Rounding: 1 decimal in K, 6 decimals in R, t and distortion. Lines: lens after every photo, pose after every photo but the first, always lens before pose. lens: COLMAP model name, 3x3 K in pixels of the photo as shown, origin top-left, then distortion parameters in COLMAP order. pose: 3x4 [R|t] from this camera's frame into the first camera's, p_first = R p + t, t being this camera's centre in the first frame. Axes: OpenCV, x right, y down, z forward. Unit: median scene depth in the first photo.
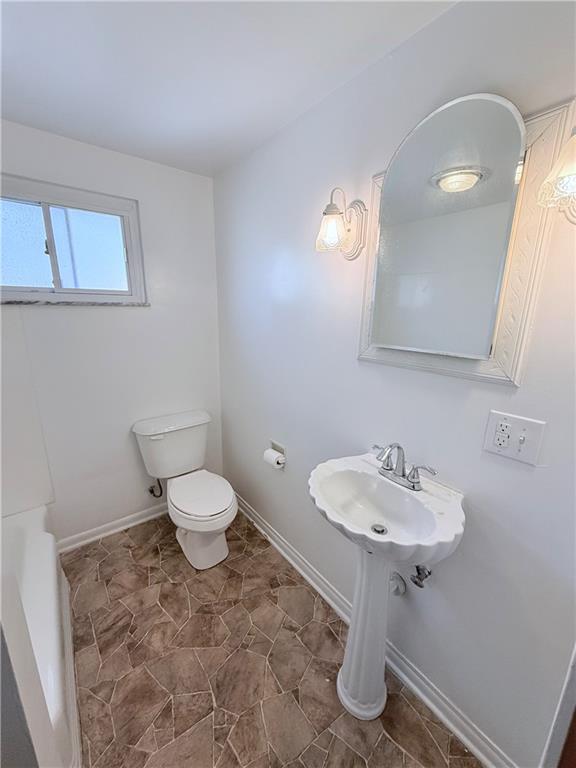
lens RADIAL K [[305.7, 0, 288.0], [0, 305.7, 384.0], [0, 0, 1]] dist [0.000139, 0.000008]
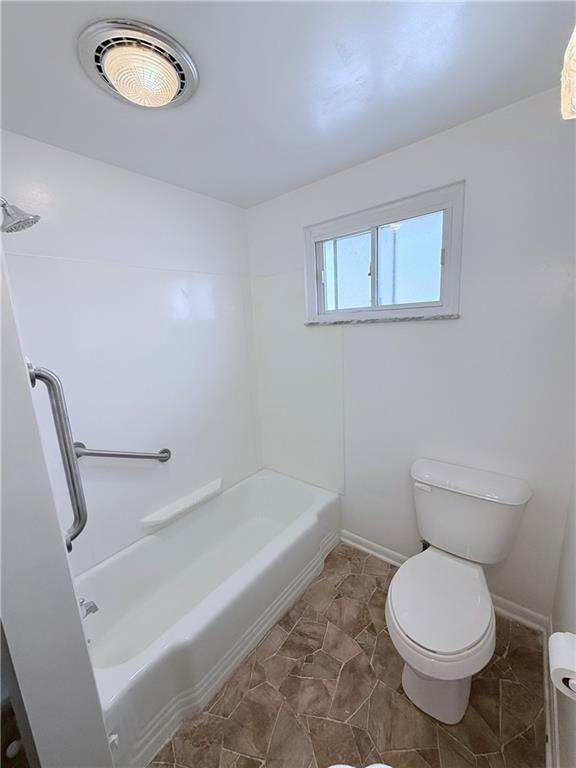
lens RADIAL K [[305.7, 0, 288.0], [0, 305.7, 384.0], [0, 0, 1]] dist [0.000139, 0.000008]
pose [[0.228769, 0.164769, -0.959435, 0.224133], [-0.178475, 0.975966, 0.125052, -0.132346], [0.956981, 0.142627, 0.252677, 0.490125]]
